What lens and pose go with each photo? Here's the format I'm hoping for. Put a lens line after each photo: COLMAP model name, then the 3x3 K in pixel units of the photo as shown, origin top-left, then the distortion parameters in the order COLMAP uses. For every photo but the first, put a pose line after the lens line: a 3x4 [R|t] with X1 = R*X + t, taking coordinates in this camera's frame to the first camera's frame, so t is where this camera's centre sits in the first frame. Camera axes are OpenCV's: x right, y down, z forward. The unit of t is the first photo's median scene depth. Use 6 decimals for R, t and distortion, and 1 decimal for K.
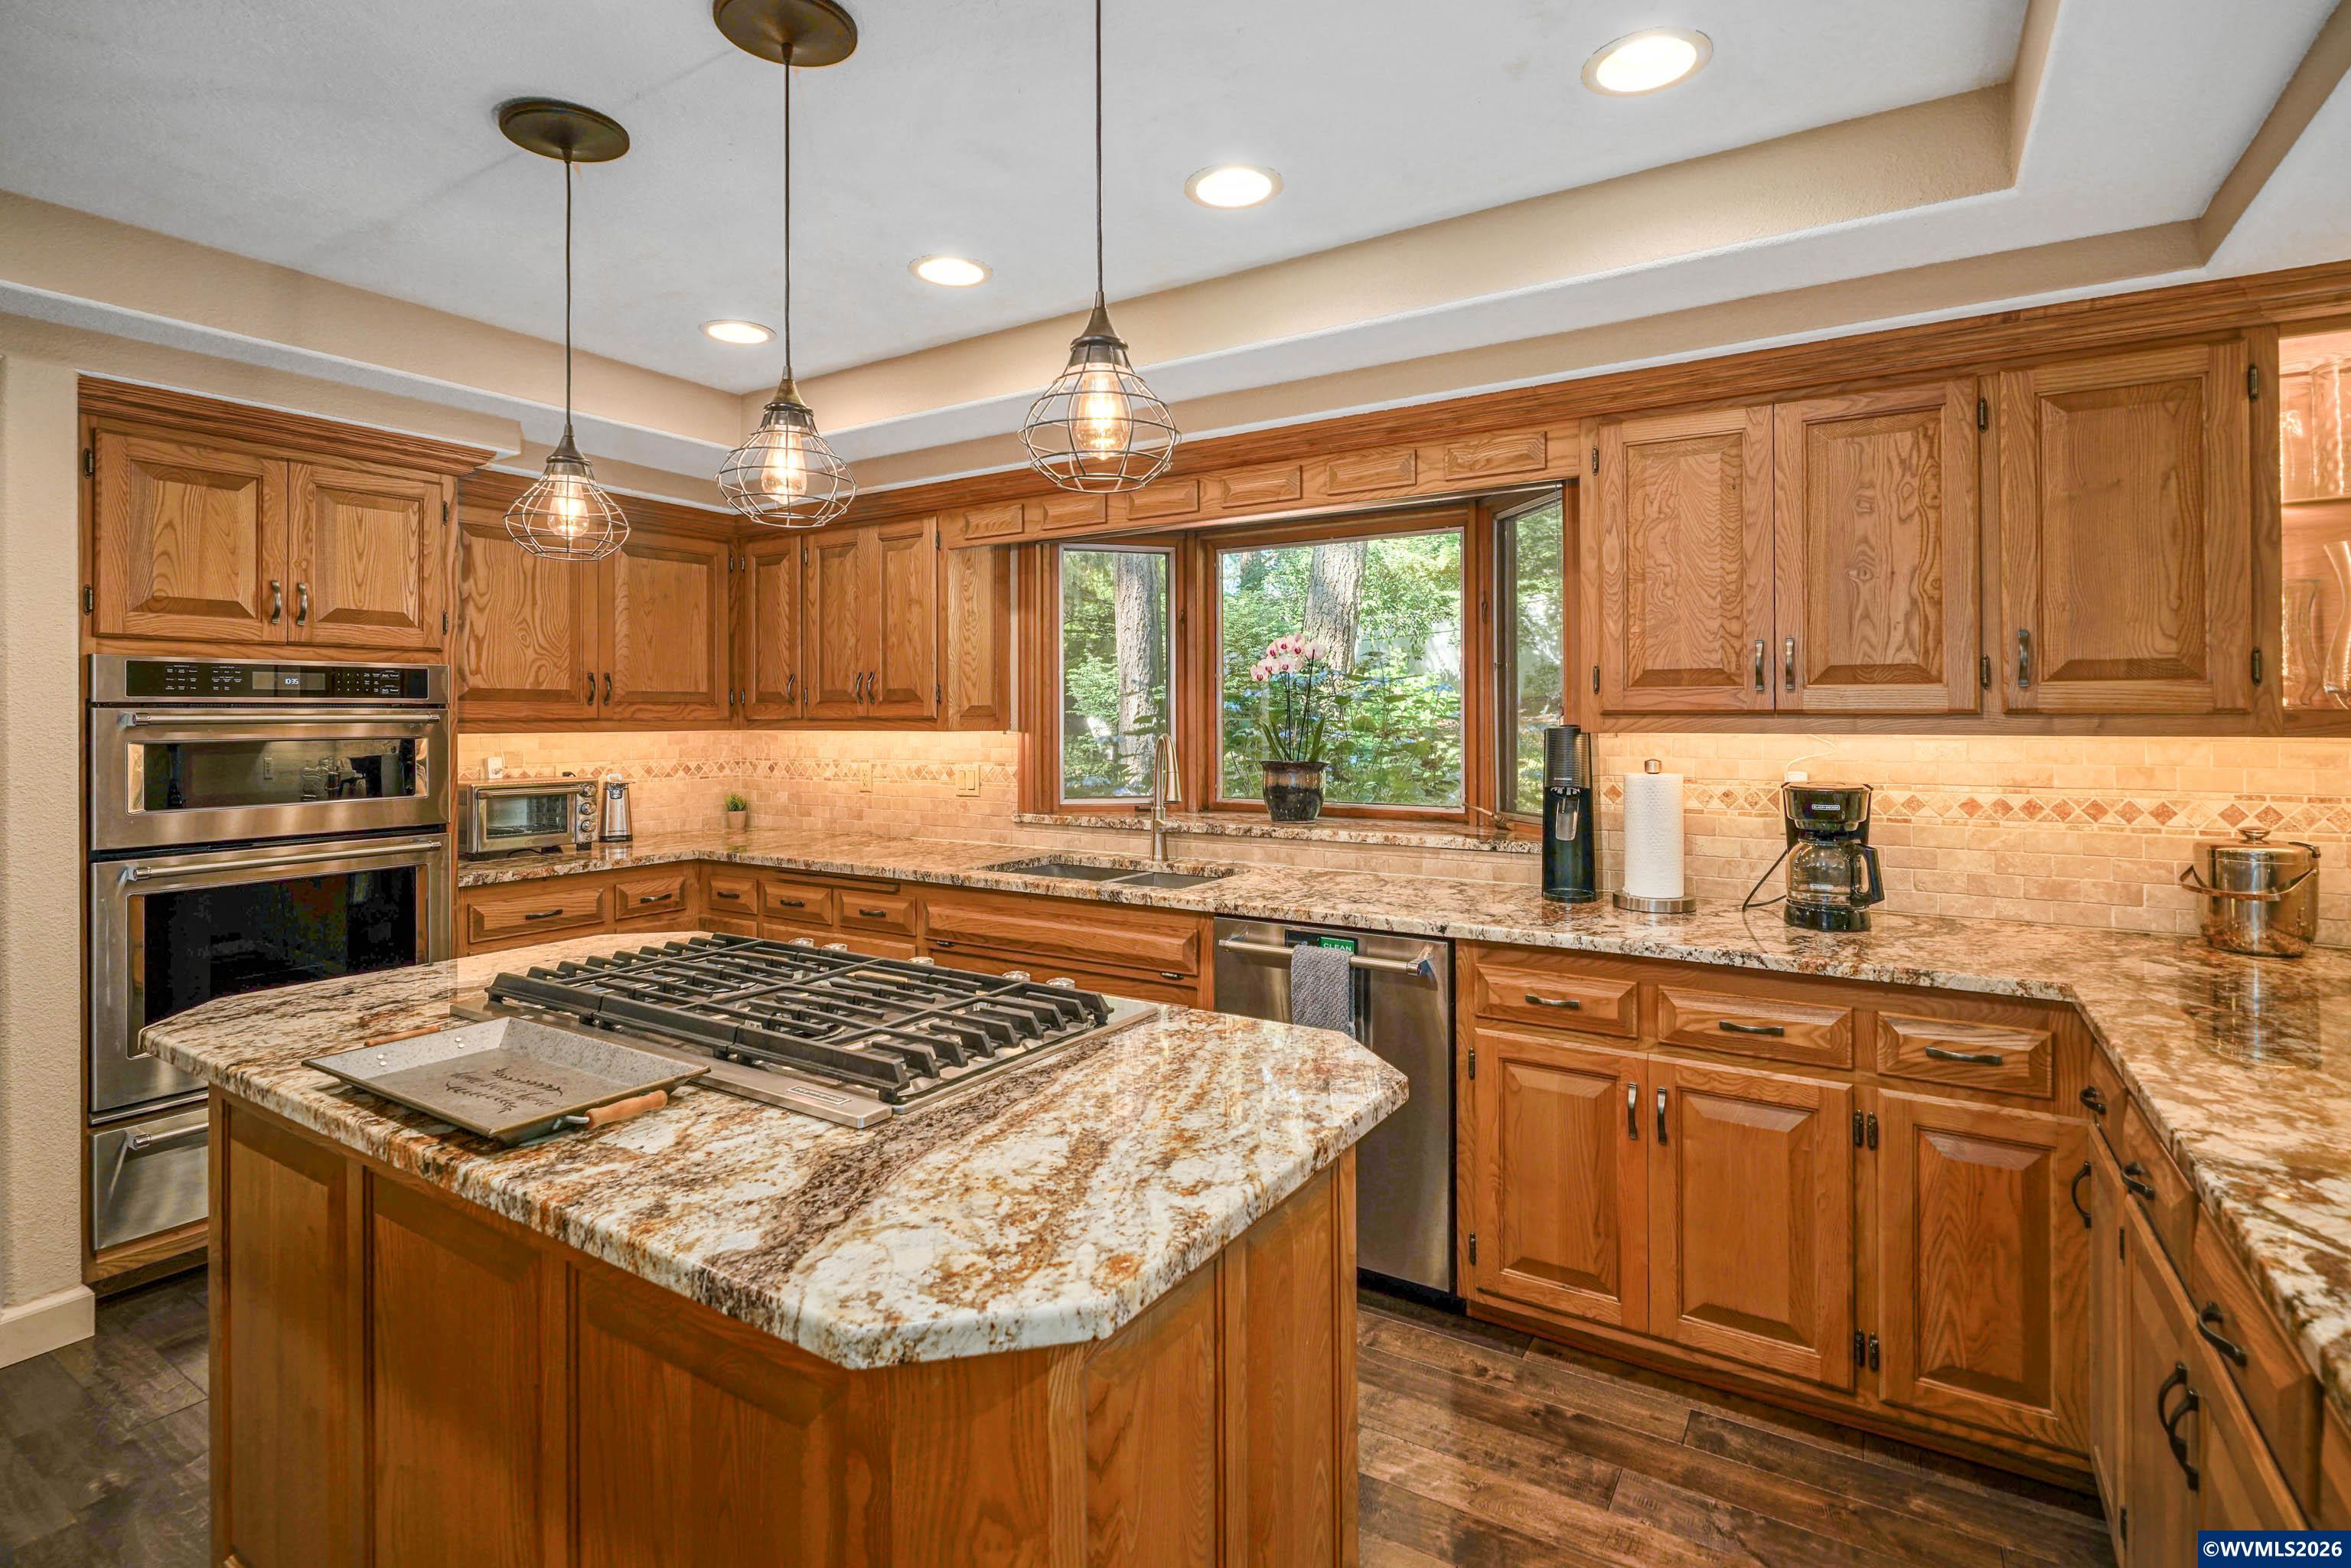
lens RADIAL K [[1083.1, 0, 1174.1], [0, 1083.1, 701.6], [0, 0, 1]] dist [-0.009934, -0.000343]
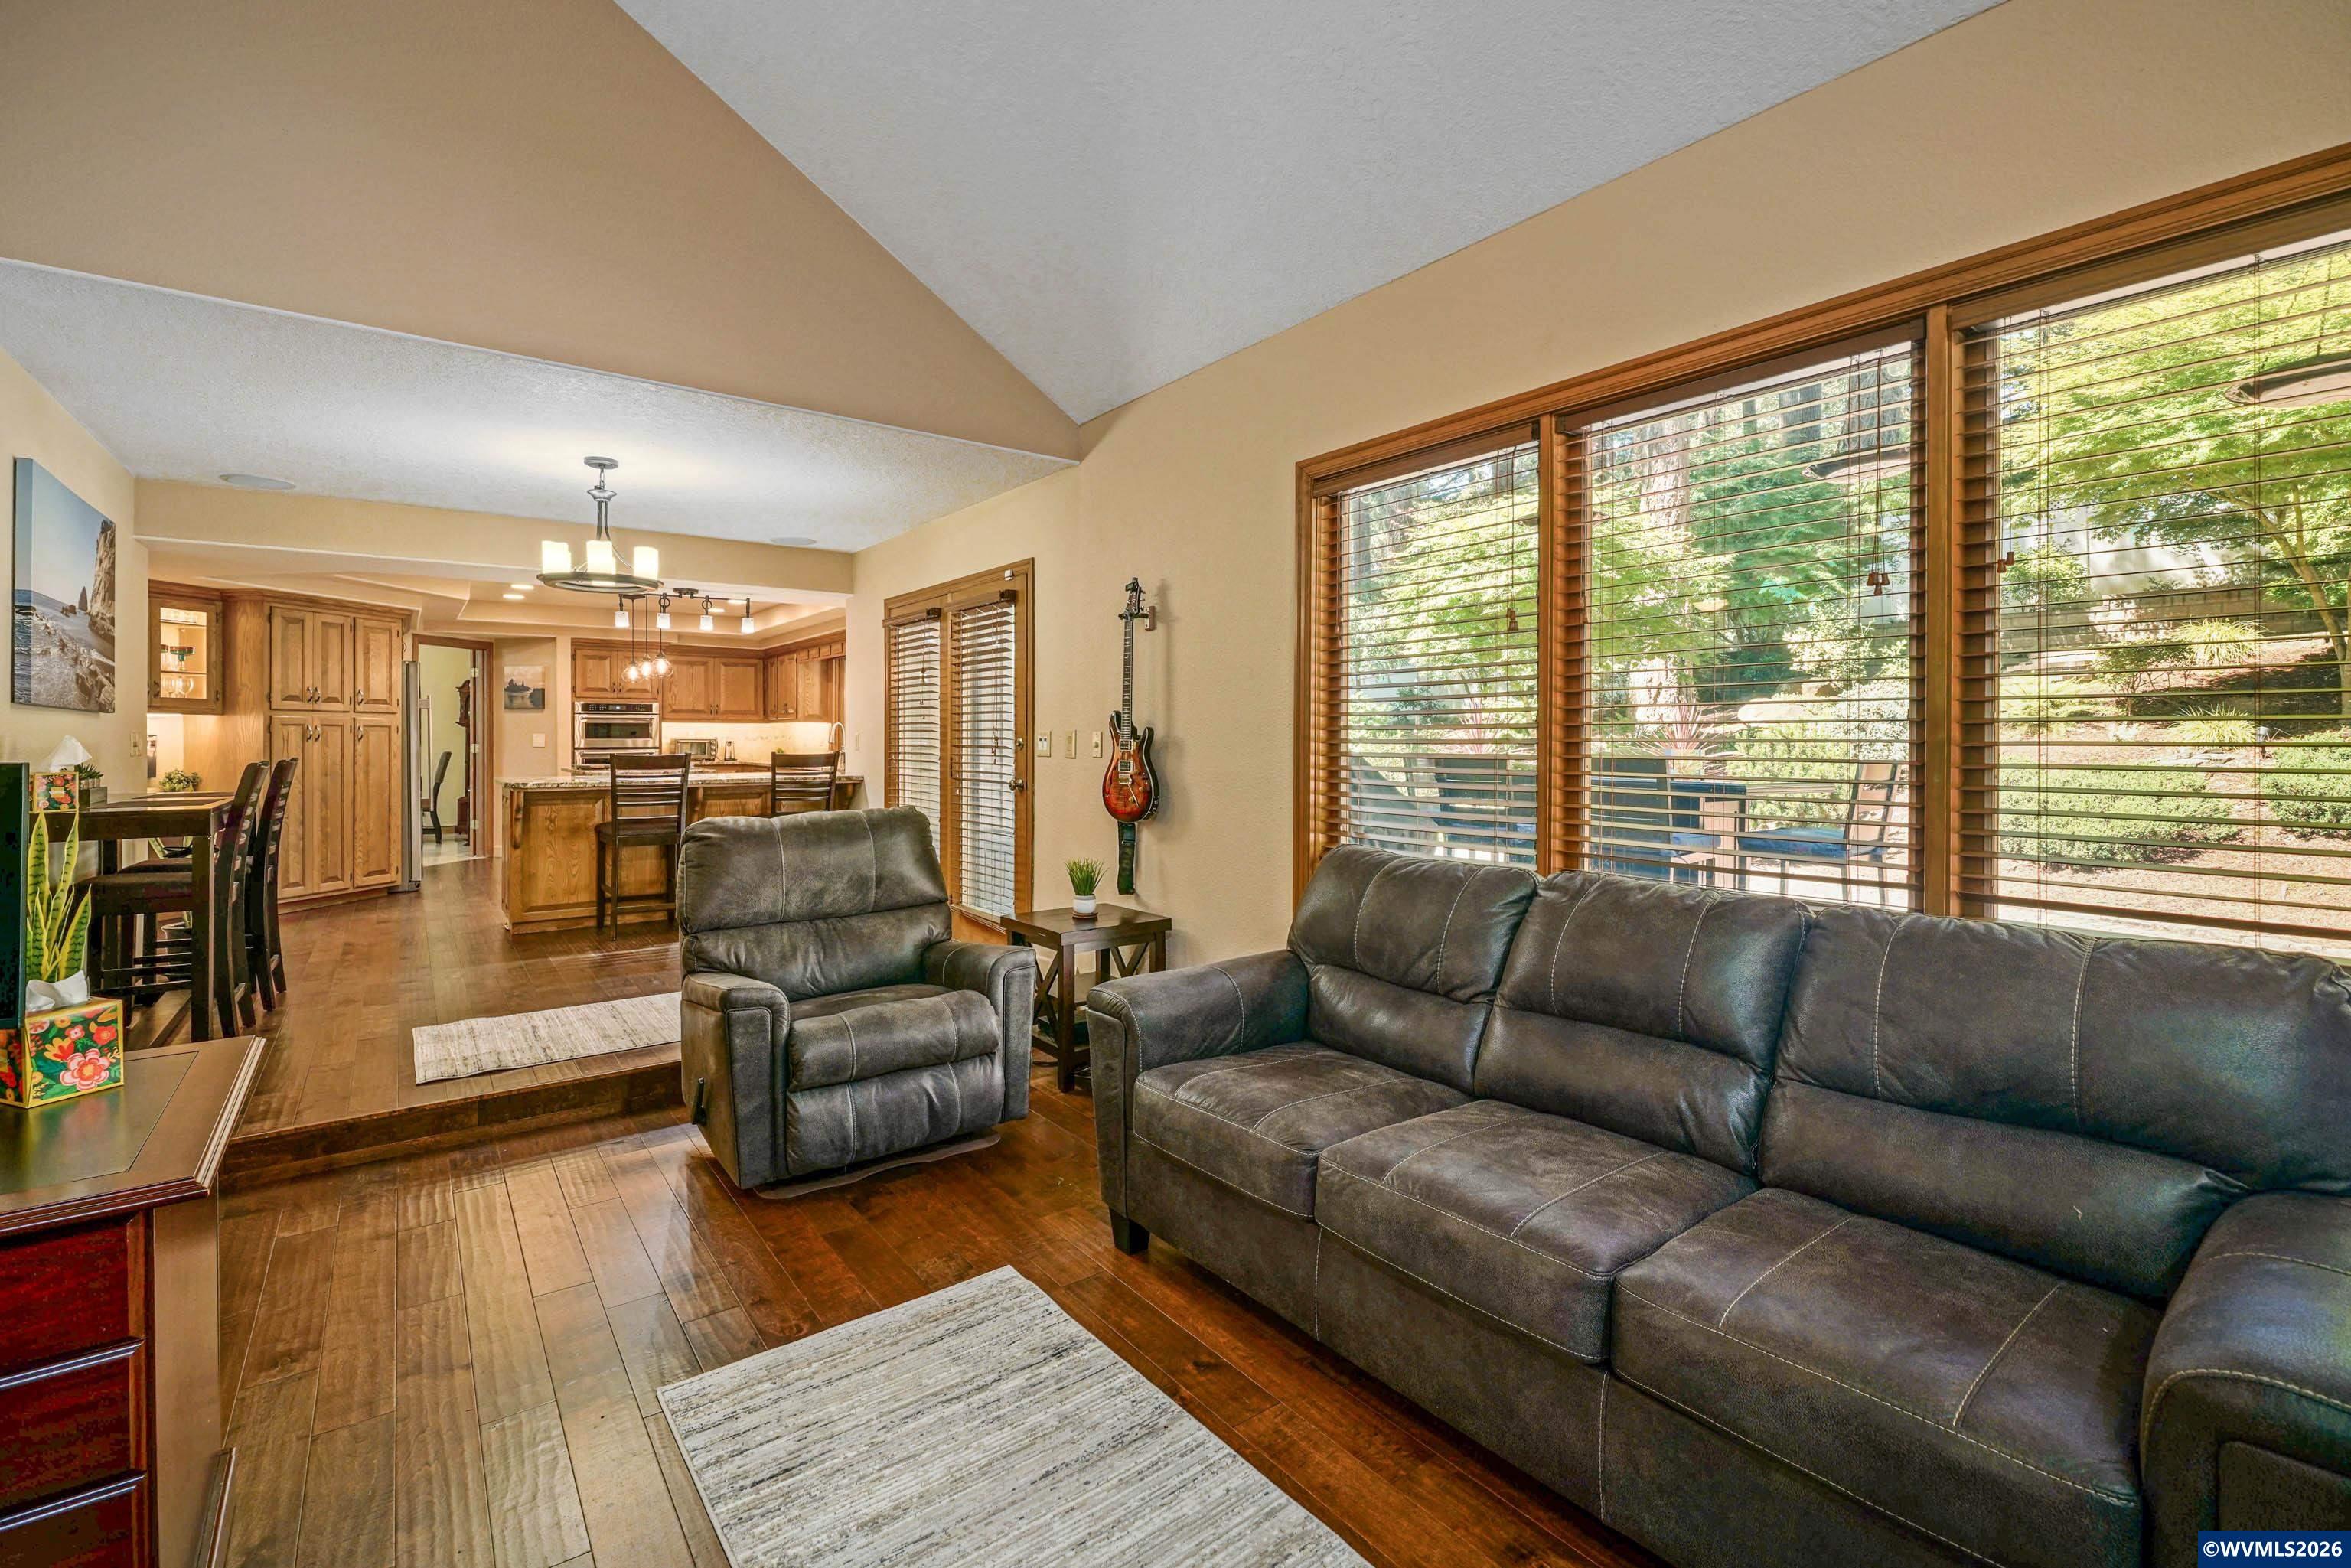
lens RADIAL K [[988.9, 0, 1170.7], [0, 988.9, 731.5], [0, 0, 1]] dist [-0.000980, -0.000207]
pose [[0.938053, 0.001684, -0.346488, 2.389264], [0.001775, 0.999952, 0.009667, 0.037608], [0.346488, -0.009683, 0.938005, -1.732986]]
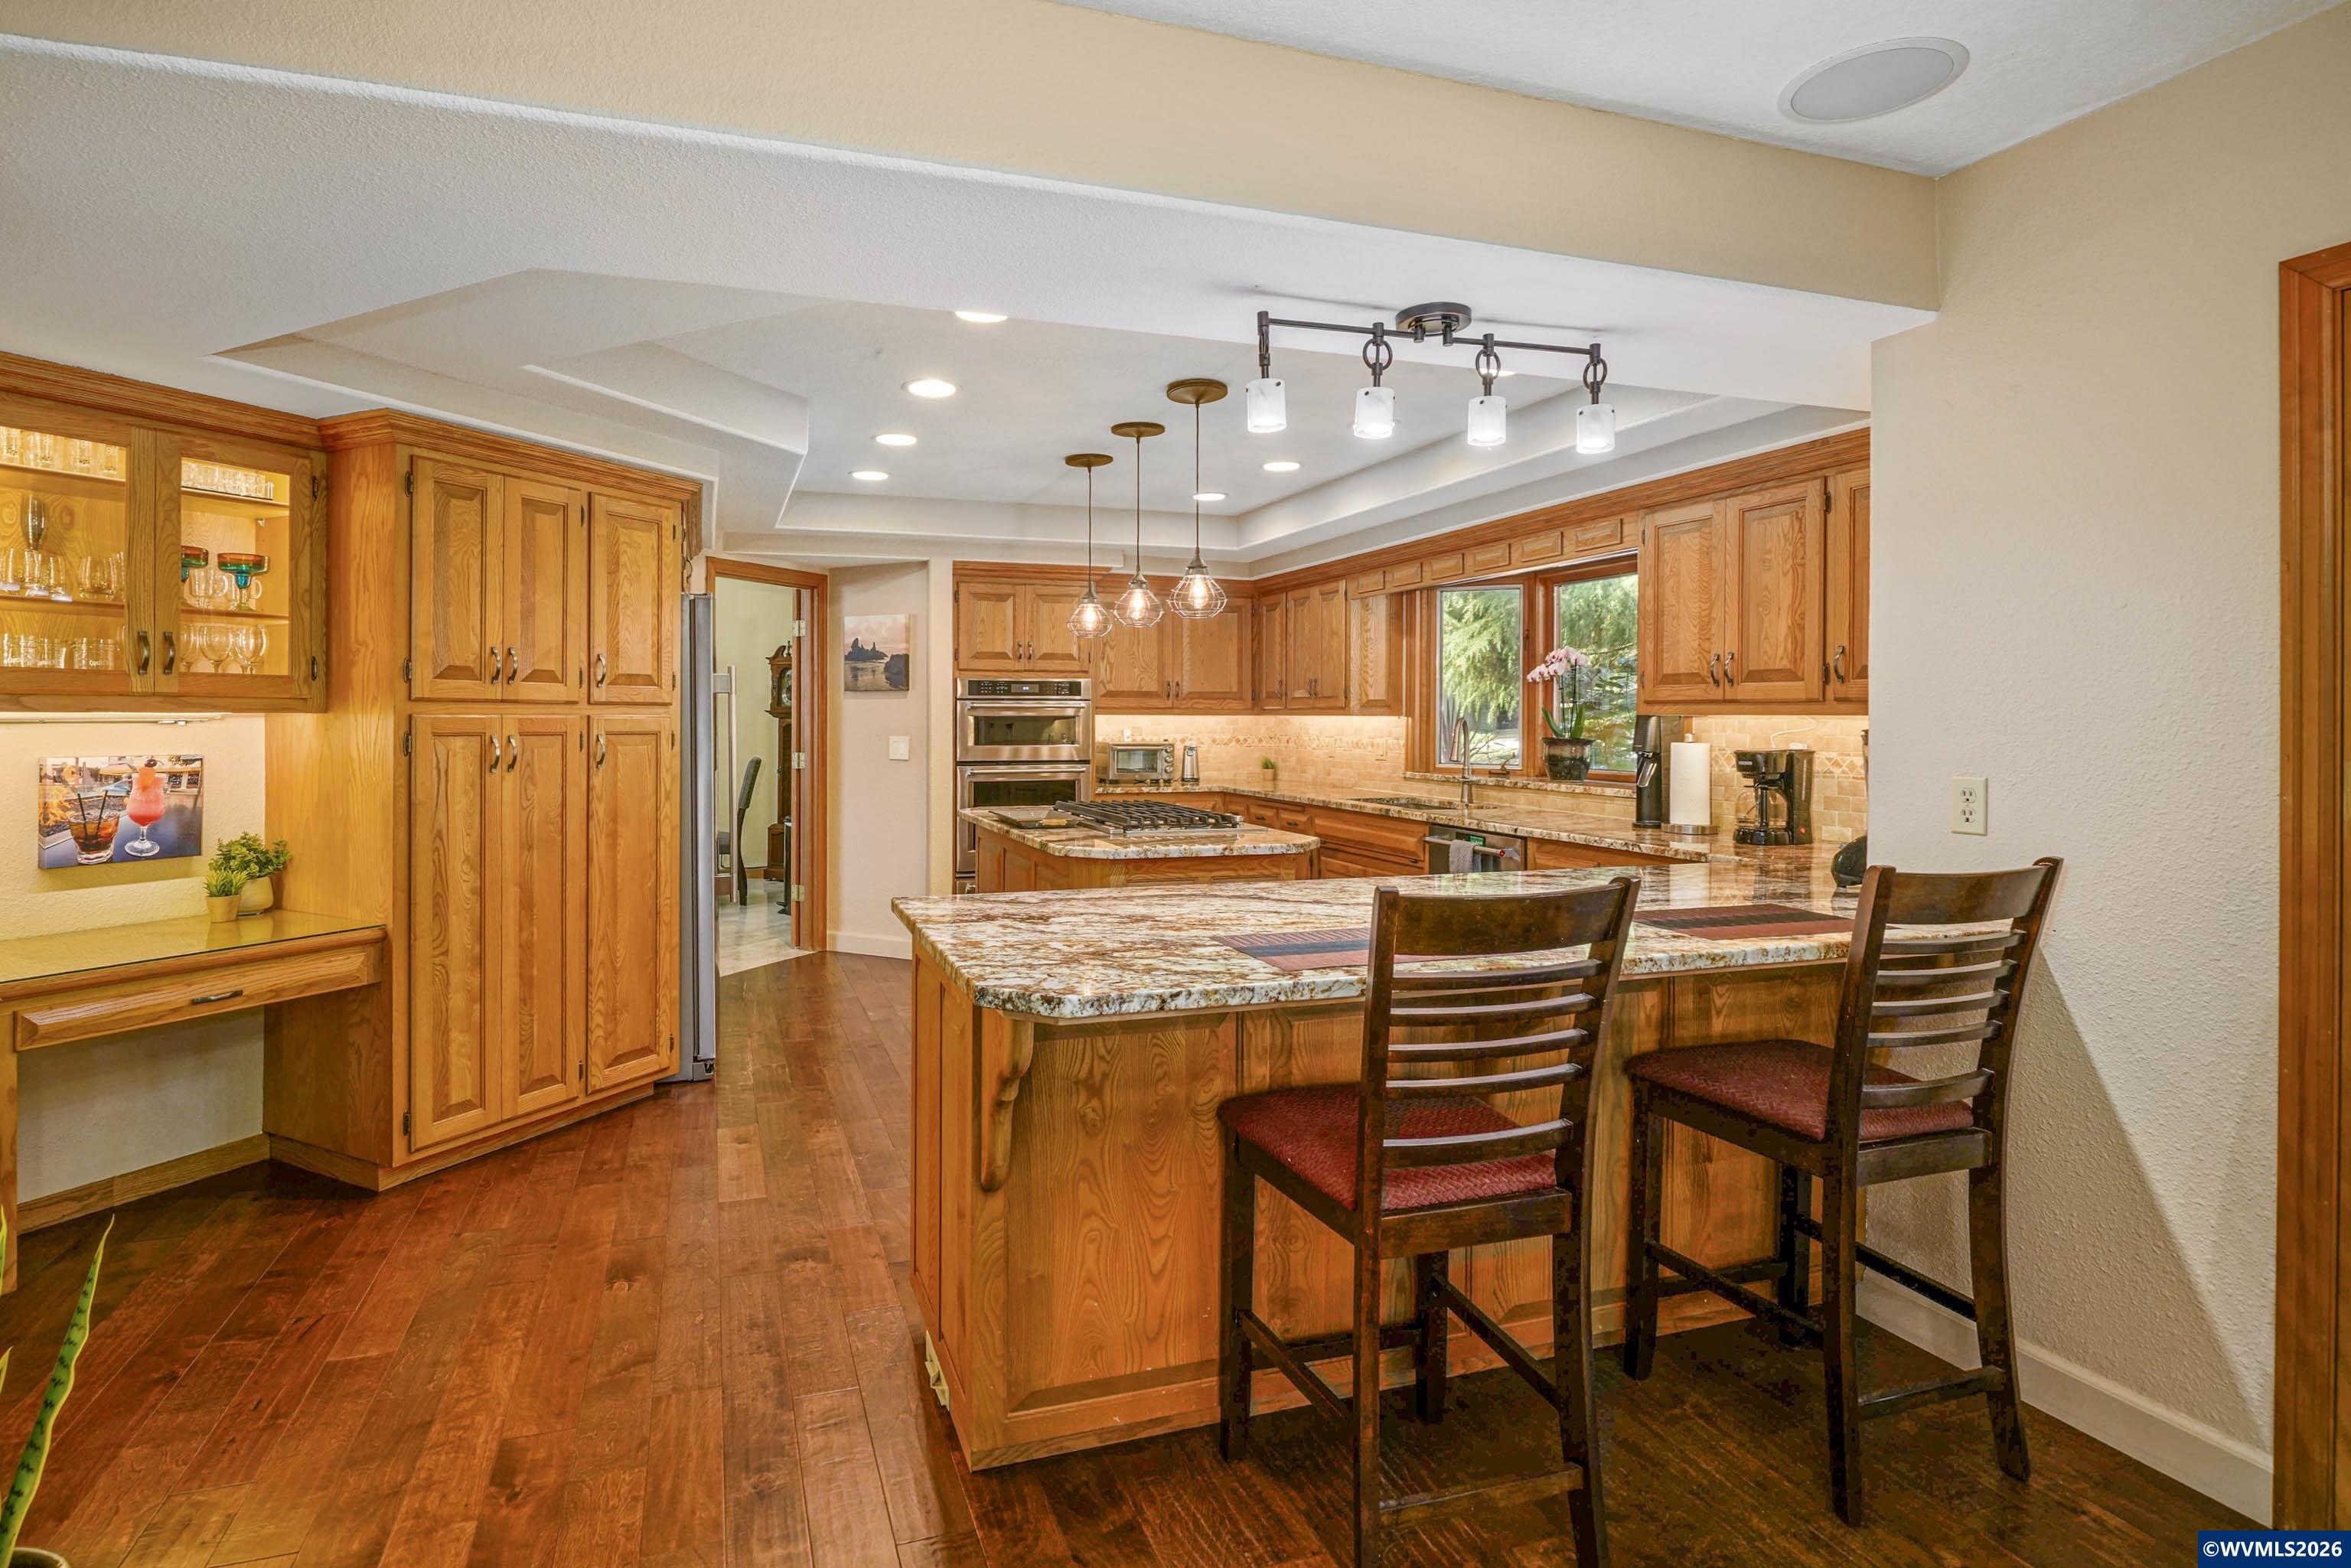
lens RADIAL K [[1186.4, 0, 1166.4], [0, 1186.4, 710.4], [0, 0, 1]] dist [-0.001035, -0.000107]
pose [[0.798551, 0.002941, -0.601921, 0.839343], [0.002553, 0.999963, 0.008272, 0.006236], [0.601922, -0.008142, 0.798513, -0.731433]]
